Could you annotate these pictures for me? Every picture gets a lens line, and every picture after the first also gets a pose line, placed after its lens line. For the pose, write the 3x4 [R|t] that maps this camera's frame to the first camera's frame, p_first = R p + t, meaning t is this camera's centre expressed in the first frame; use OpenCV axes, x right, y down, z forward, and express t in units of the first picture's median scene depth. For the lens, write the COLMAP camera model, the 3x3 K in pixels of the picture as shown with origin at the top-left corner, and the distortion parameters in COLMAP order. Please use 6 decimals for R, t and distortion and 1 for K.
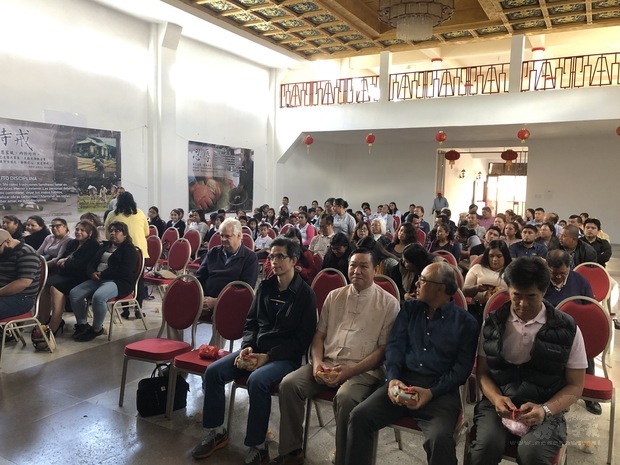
lens RADIAL K [[515.8, 0, 301.2], [0, 515.8, 222.4], [0, 0, 1]] dist [0.037549, -0.003405]
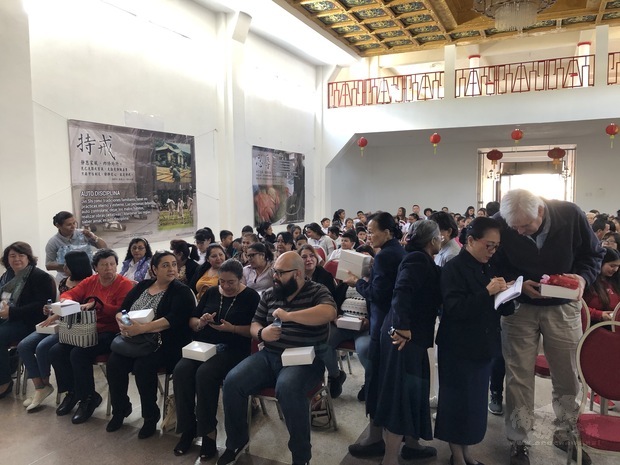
lens RADIAL K [[509.2, 0, 310.0], [0, 509.2, 232.5], [0, 0, 1]] dist [0.011601, -0.006432]
pose [[0.994940, -0.041750, 0.091385, -0.188310], [0.040988, 0.999108, 0.010200, -0.010620], [-0.091729, -0.006402, 0.995763, 0.099598]]
